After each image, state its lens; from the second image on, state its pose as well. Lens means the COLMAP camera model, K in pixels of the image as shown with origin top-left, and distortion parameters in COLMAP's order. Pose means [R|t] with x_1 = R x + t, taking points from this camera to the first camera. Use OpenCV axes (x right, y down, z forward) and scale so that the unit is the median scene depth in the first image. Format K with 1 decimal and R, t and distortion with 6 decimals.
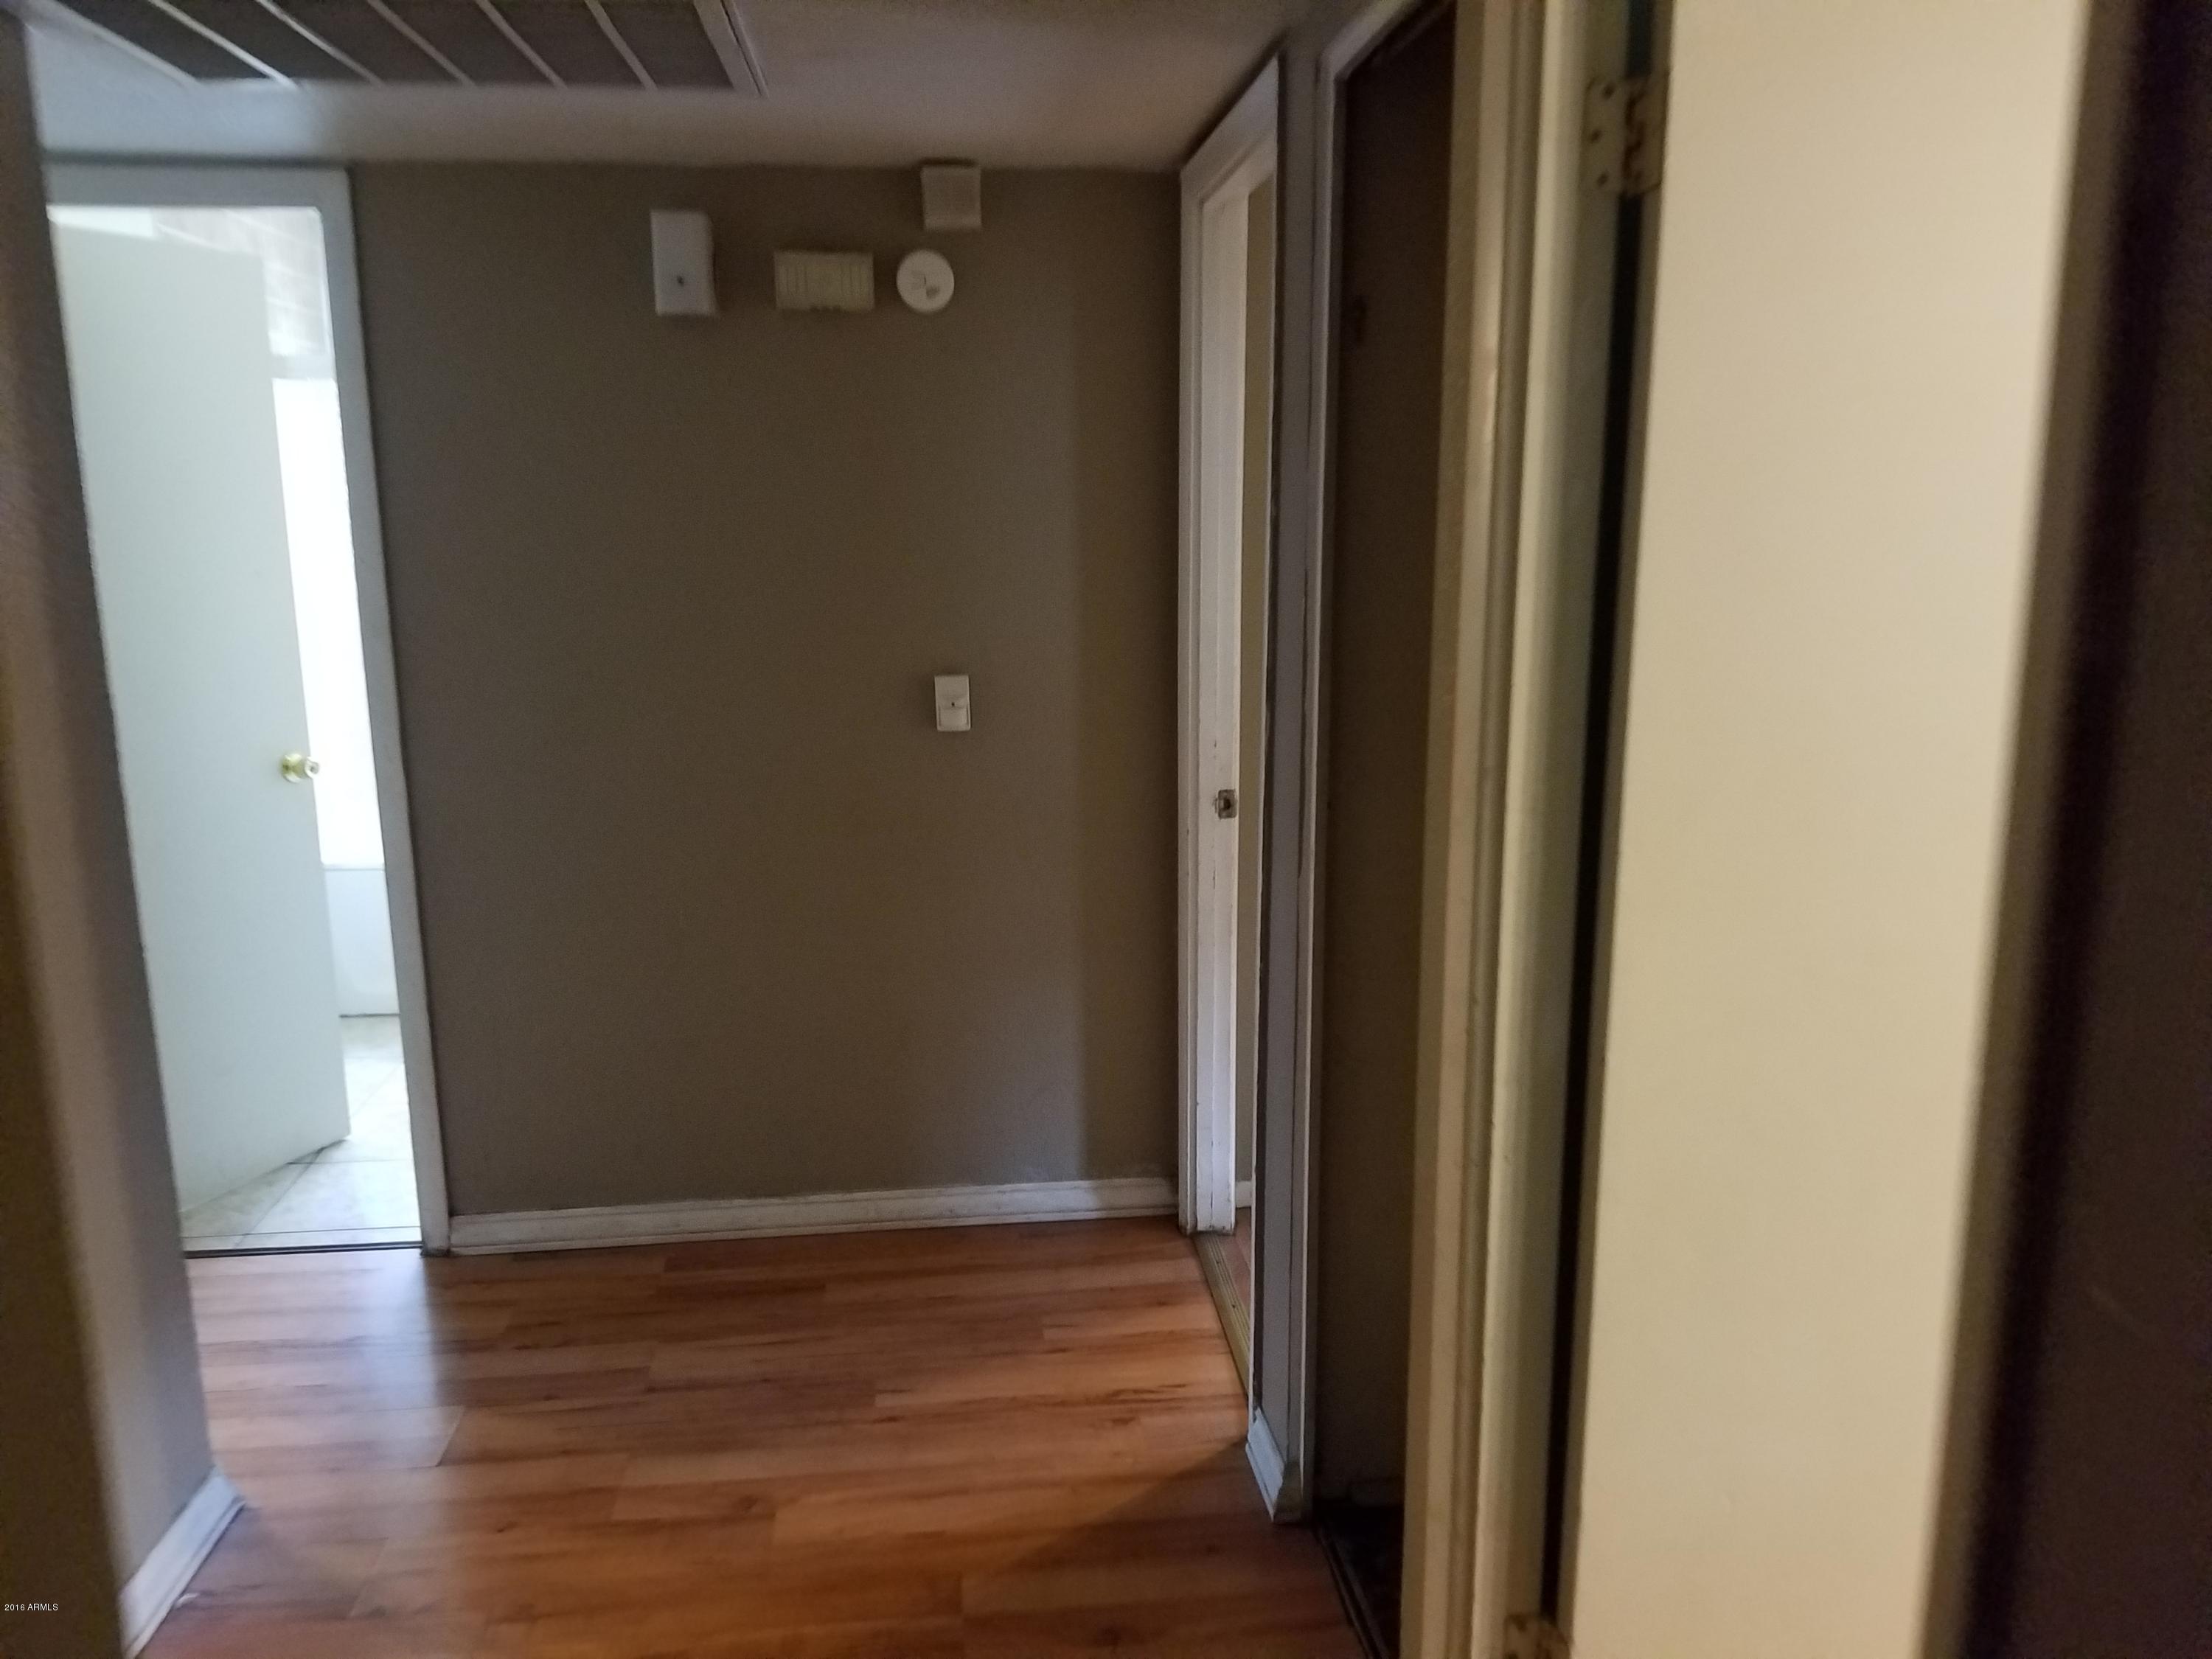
lens RADIAL K [[1698.8, 0, 1086.2], [0, 1698.8, 845.7], [0, 0, 1]] dist [0.099767, -0.175599]
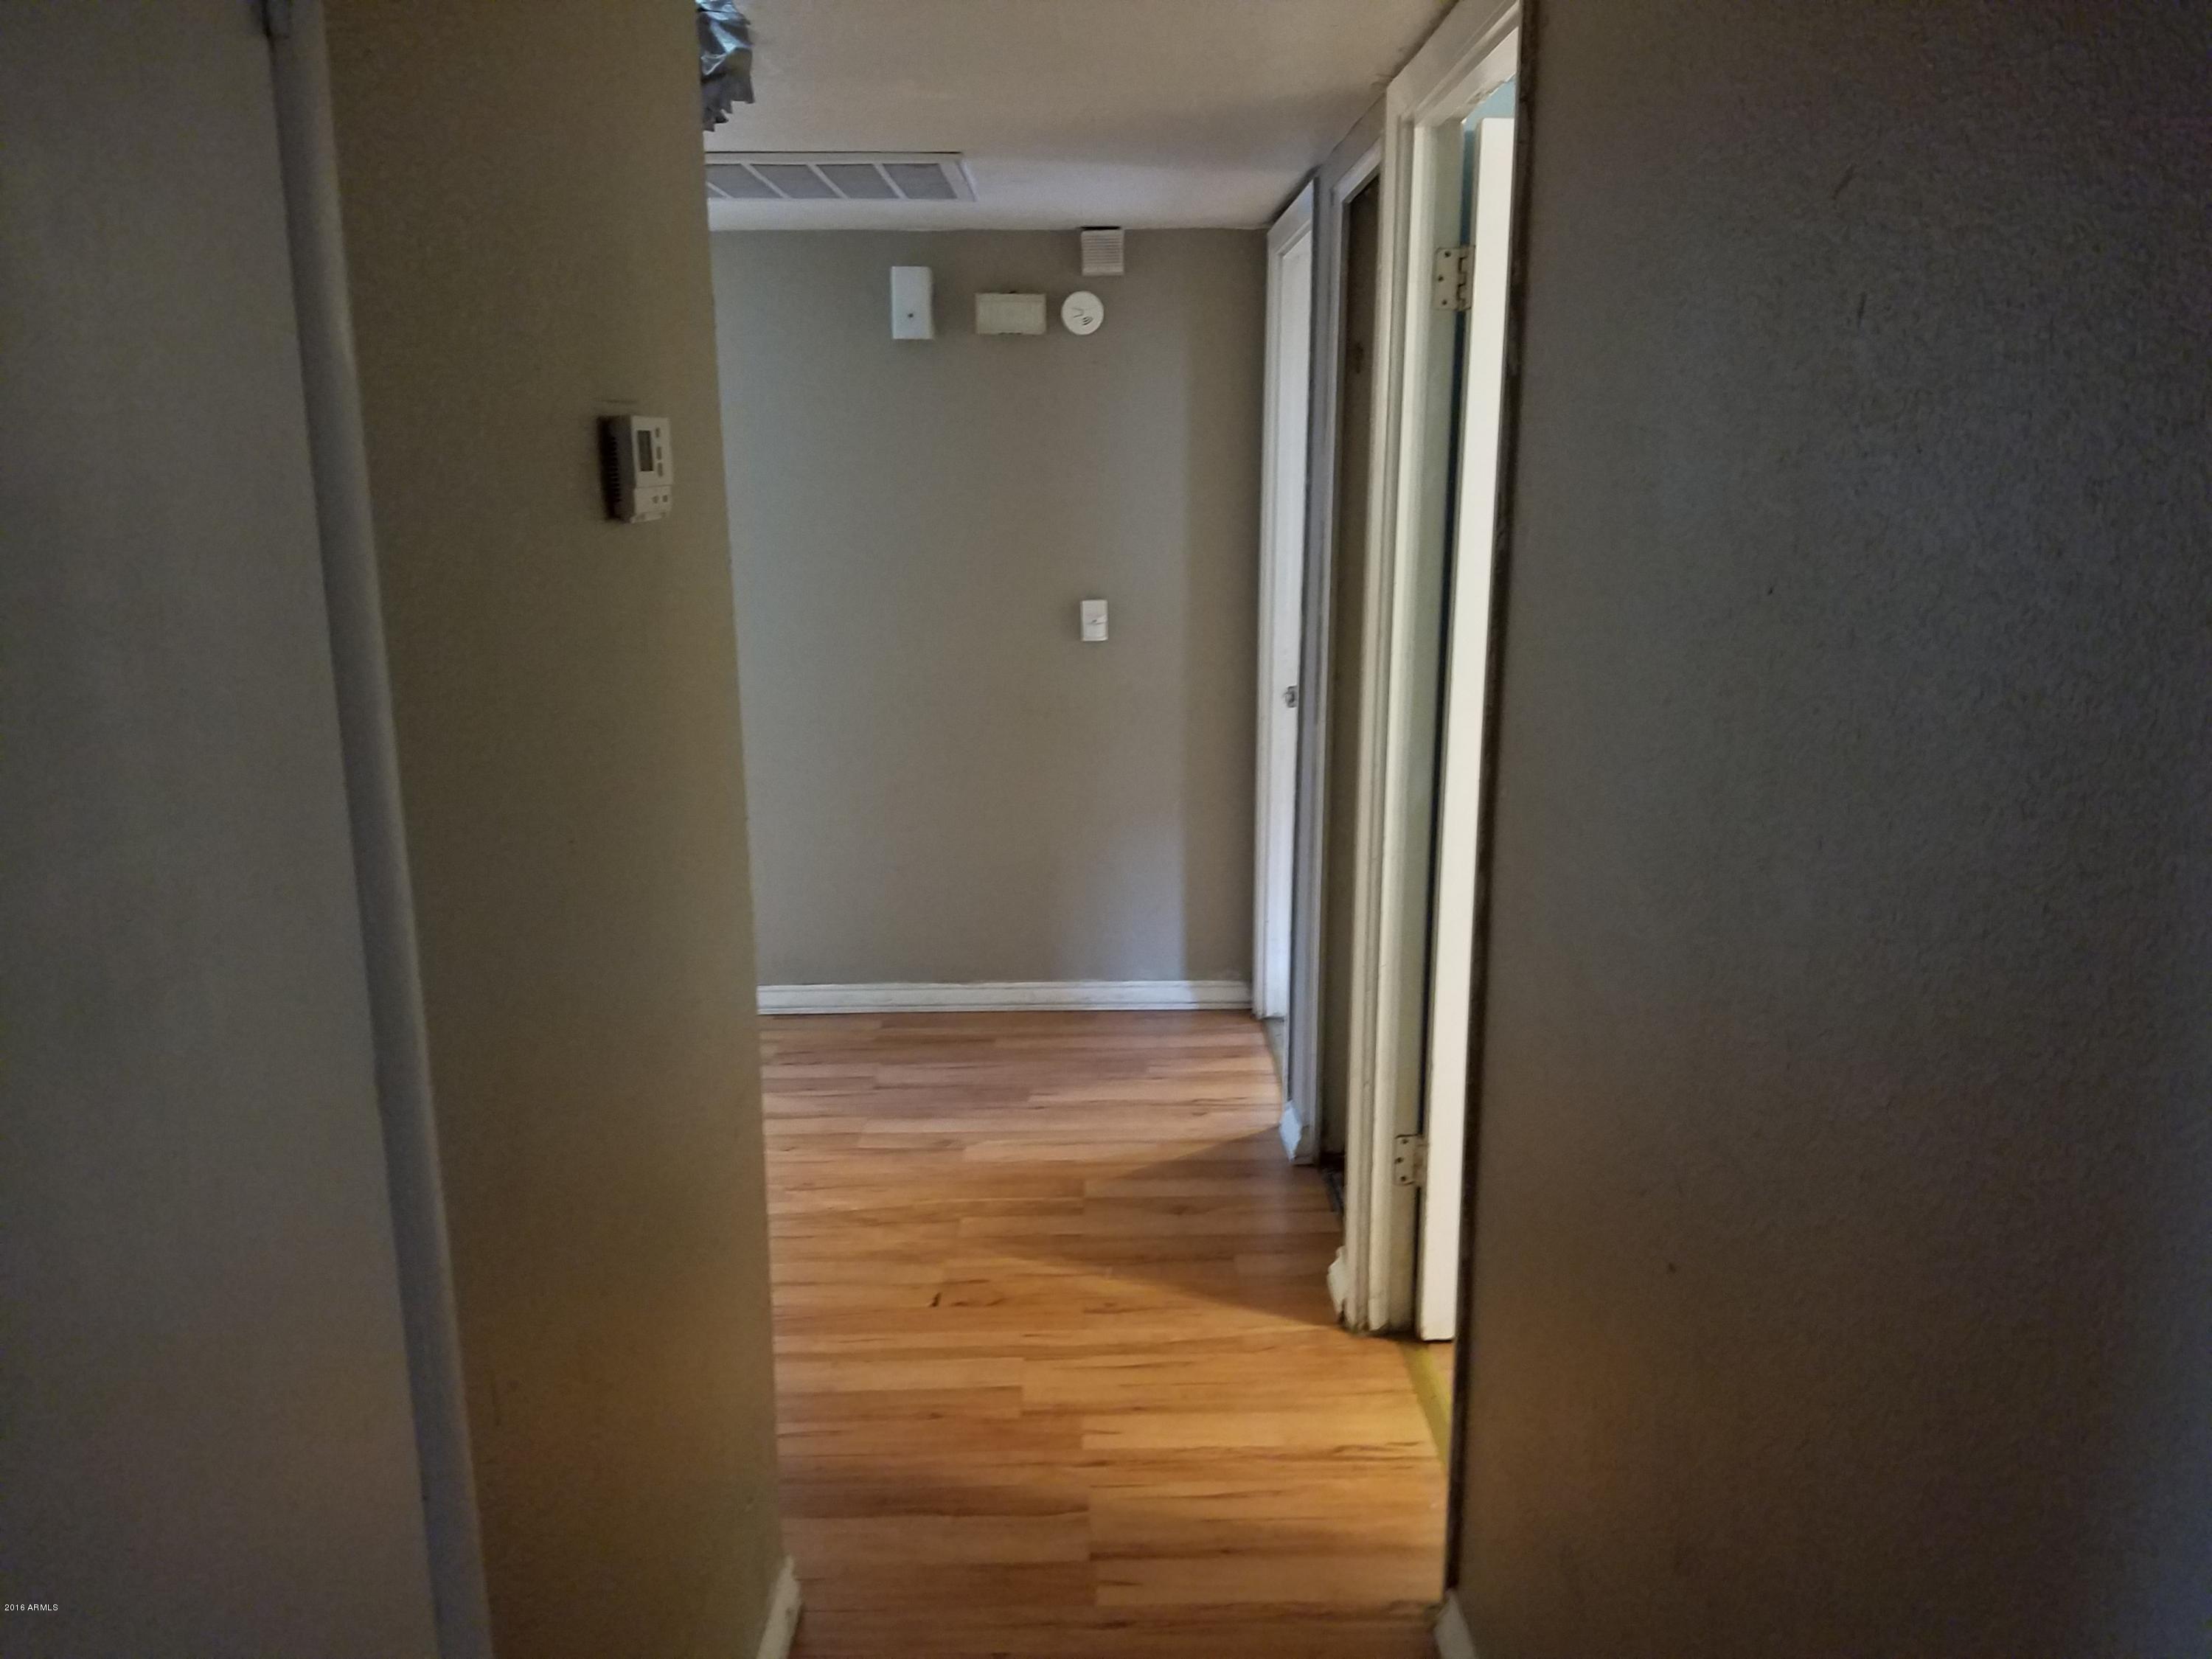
lens RADIAL K [[1704.8, 0, 1063.8], [0, 1704.8, 876.5], [0, 0, 1]] dist [0.093068, -0.170136]
pose [[0.994394, 0.026625, -0.102330, 0.045458], [-0.022682, 0.998962, 0.039502, 0.071805], [0.103276, -0.036960, 0.993966, -0.397569]]
